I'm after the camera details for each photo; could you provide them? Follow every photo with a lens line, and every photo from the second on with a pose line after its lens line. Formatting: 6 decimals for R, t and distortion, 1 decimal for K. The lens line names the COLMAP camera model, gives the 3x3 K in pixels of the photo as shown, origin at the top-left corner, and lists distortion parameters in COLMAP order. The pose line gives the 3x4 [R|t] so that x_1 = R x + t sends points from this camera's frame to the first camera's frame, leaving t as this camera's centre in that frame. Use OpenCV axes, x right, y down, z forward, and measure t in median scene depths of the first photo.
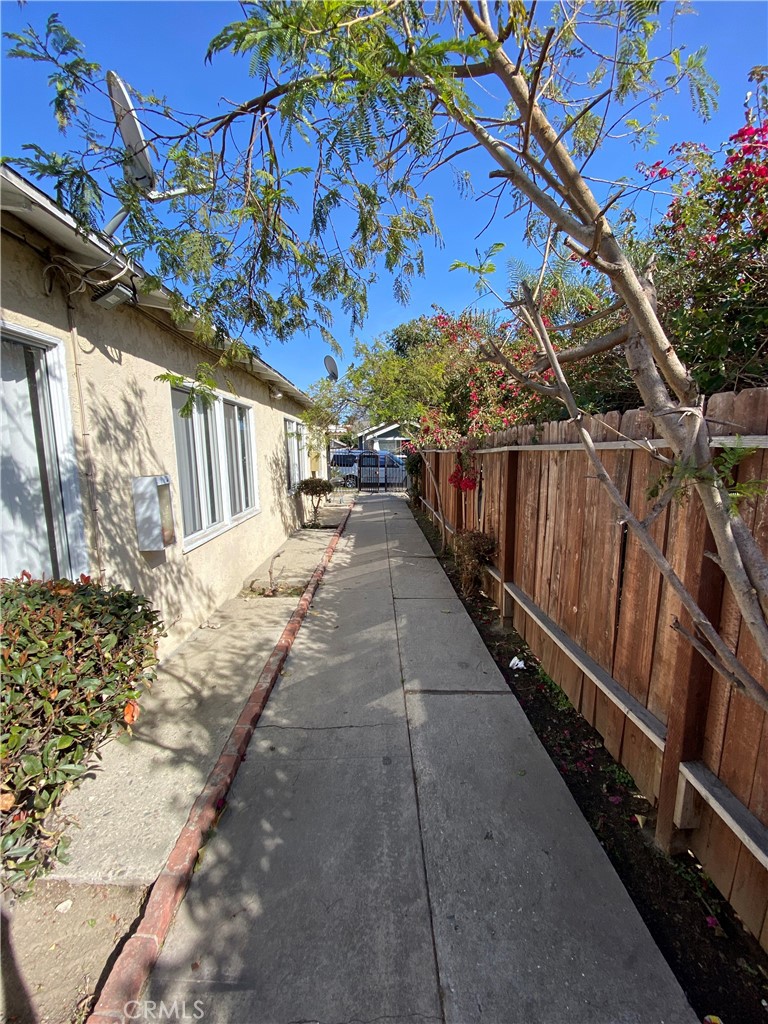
lens RADIAL K [[411.4, 0, 384.0], [0, 411.4, 512.0], [0, 0, 1]] dist [0.010502, -0.016894]
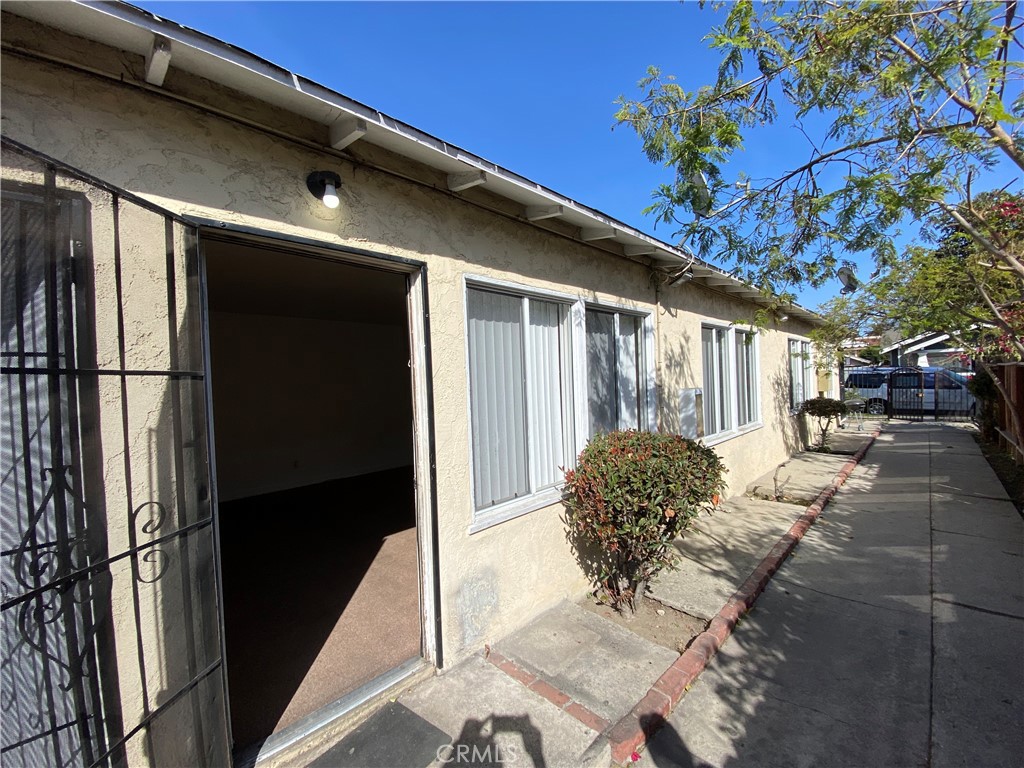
lens RADIAL K [[411.4, 0, 509.6], [0, 411.4, 385.0], [0, 0, 1]] dist [0.010502, -0.016894]
pose [[0.688699, -0.007978, -0.725003, 0.030200], [-0.079768, 0.993036, -0.086700, 0.042648], [0.720646, 0.117543, 0.683266, -0.256388]]
